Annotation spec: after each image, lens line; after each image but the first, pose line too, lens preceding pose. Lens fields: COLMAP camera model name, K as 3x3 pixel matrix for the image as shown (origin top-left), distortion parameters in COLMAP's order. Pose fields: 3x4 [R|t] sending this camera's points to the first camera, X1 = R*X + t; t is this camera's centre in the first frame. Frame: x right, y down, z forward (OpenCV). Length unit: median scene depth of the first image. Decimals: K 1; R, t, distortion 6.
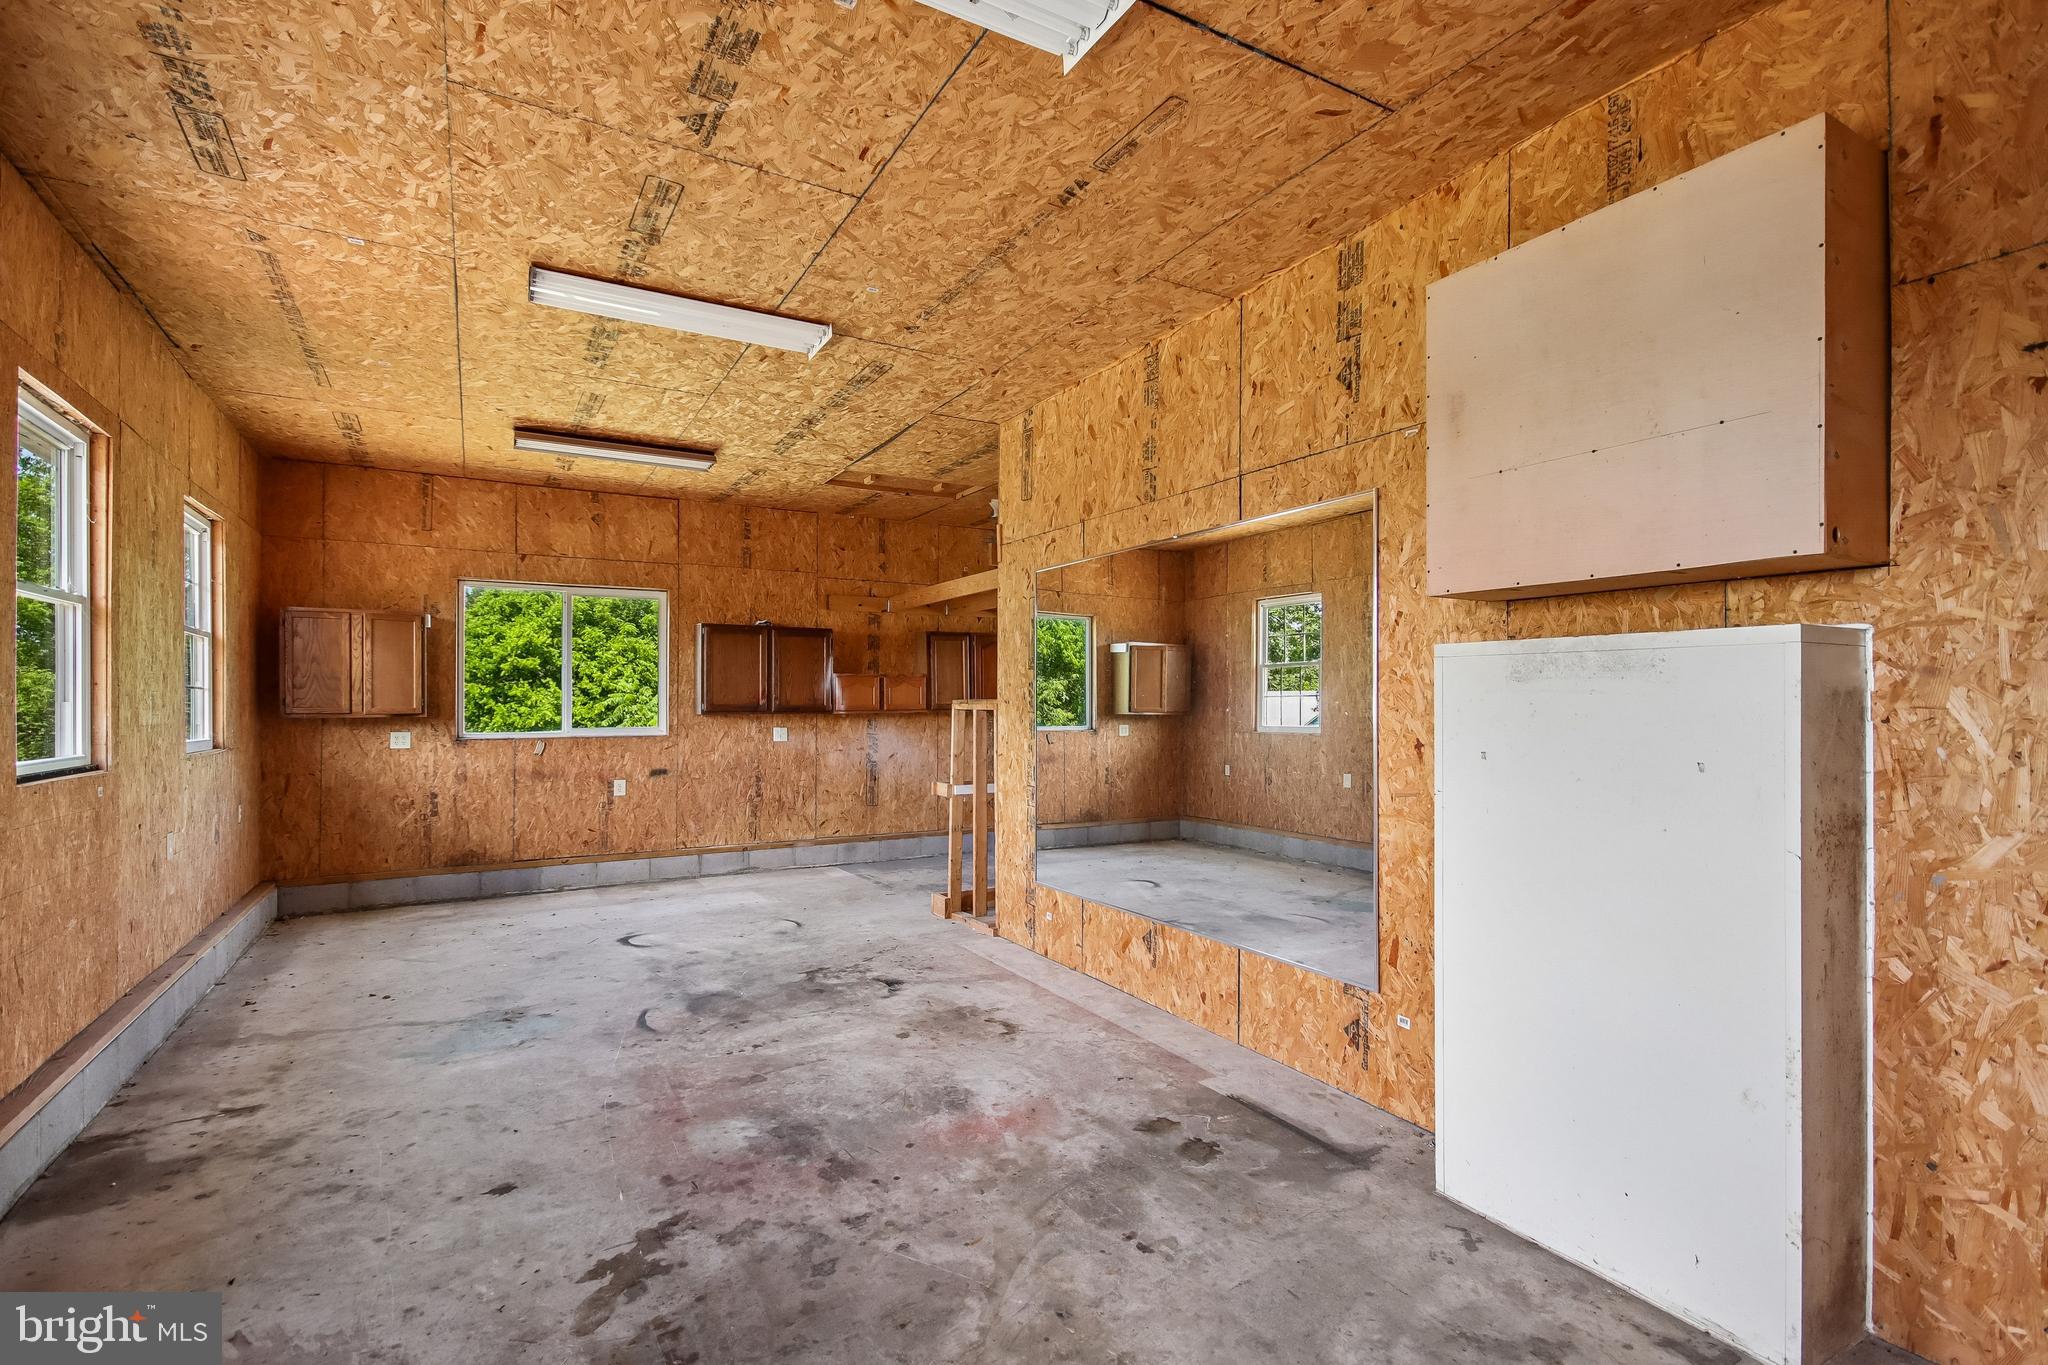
lens RADIAL K [[960.5, 0, 1019.1], [0, 960.5, 684.1], [0, 0, 1]] dist [0.008720, -0.000408]
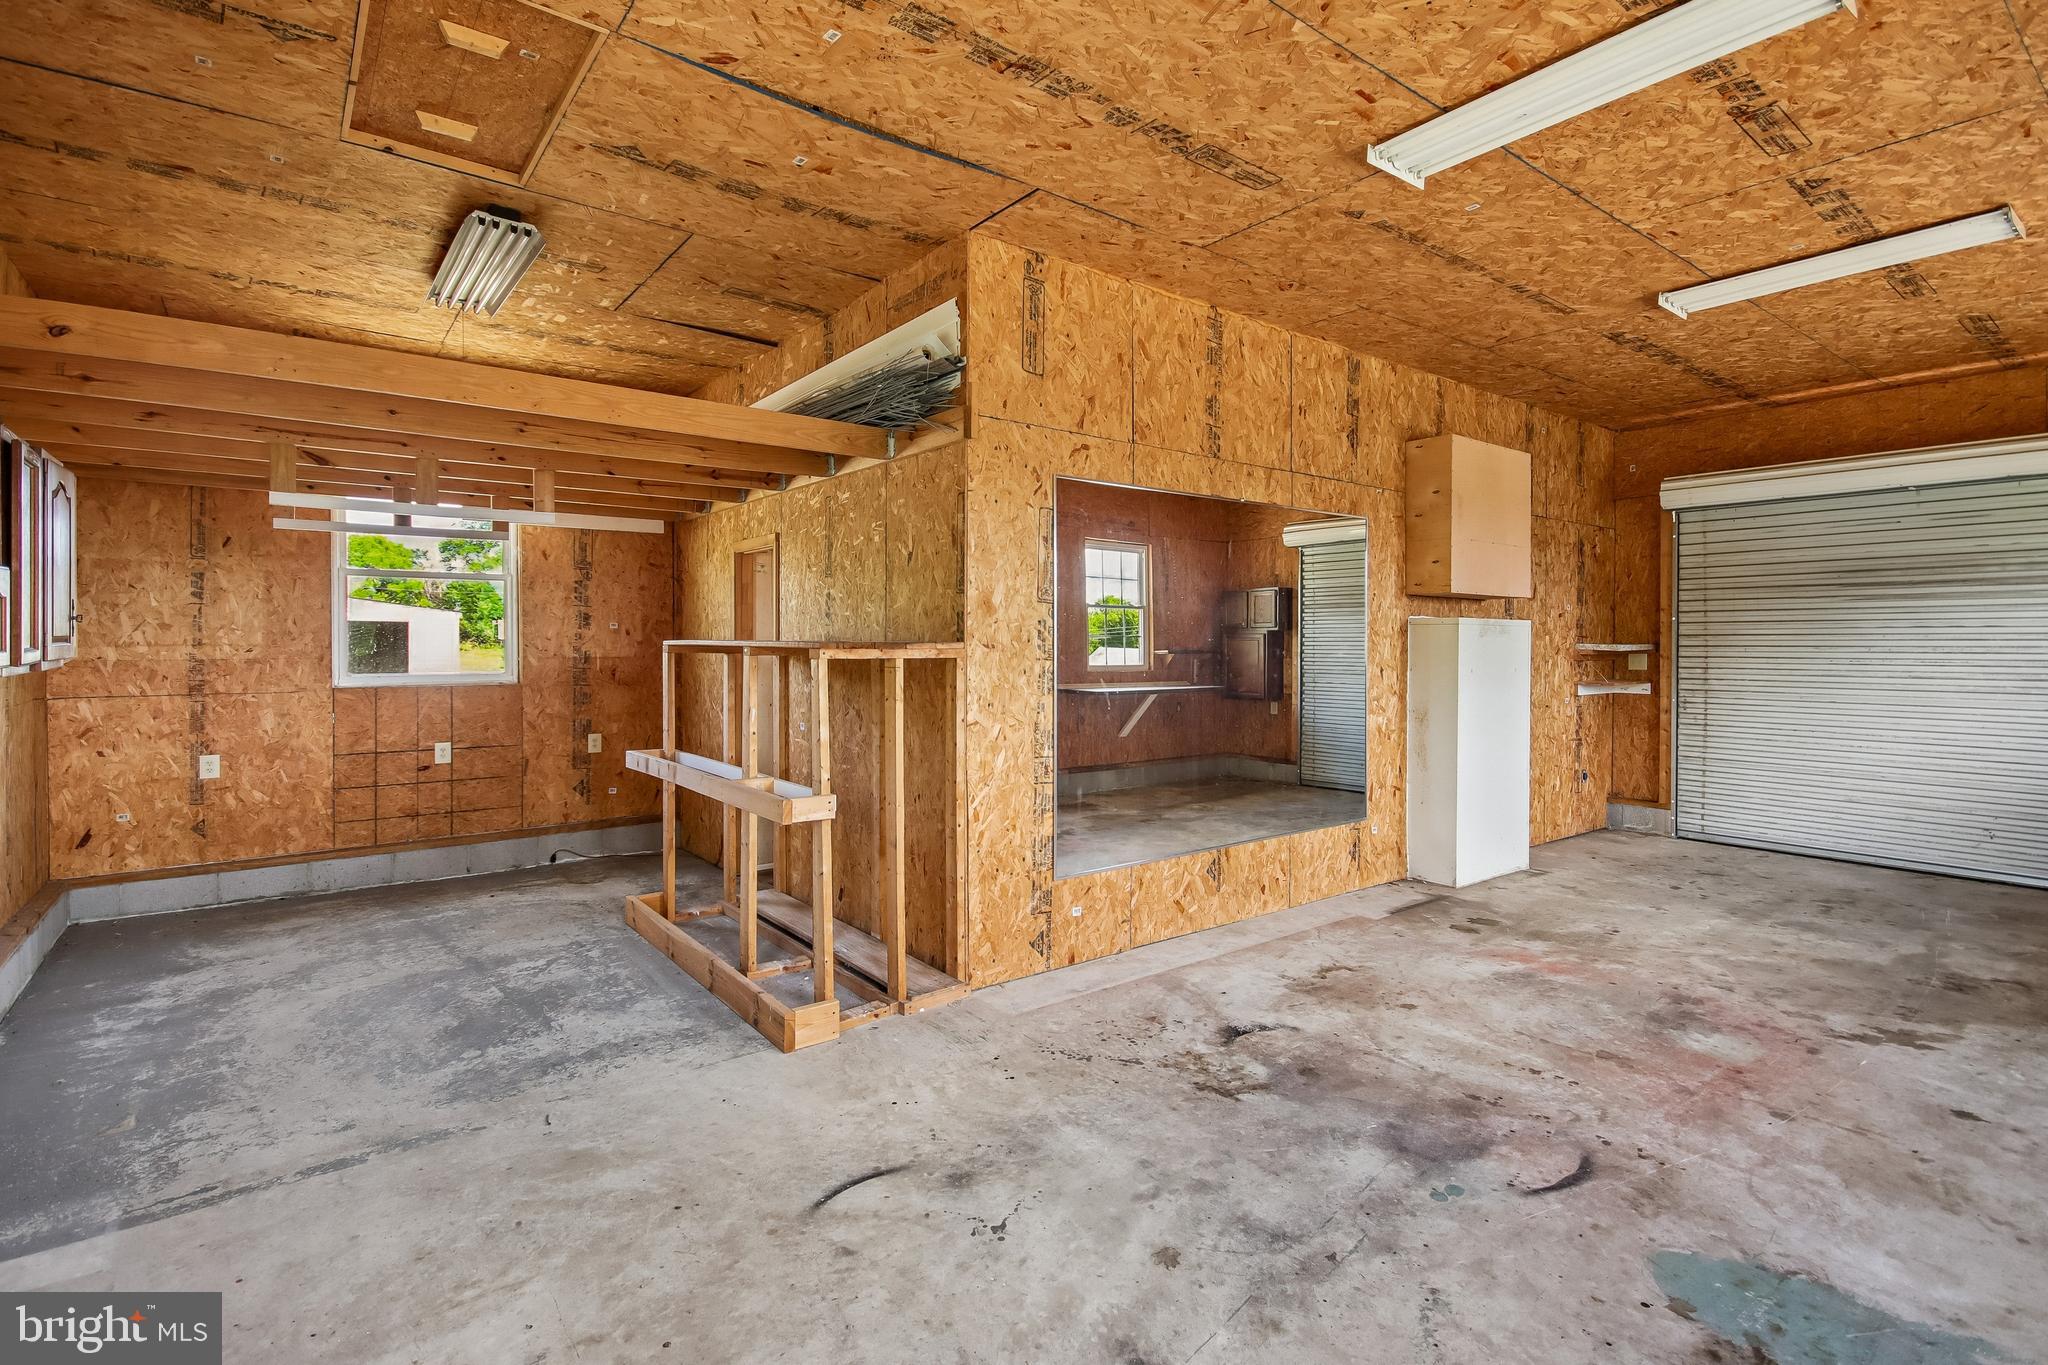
lens RADIAL K [[960.5, 0, 1019.1], [0, 960.5, 684.1], [0, 0, 1]] dist [0.008720, -0.000408]
pose [[-0.137635, -0.044257, 0.989494, -0.935155], [-0.023567, 0.998865, 0.041399, 0.020576], [-0.990203, -0.017622, -0.138522, 1.438756]]
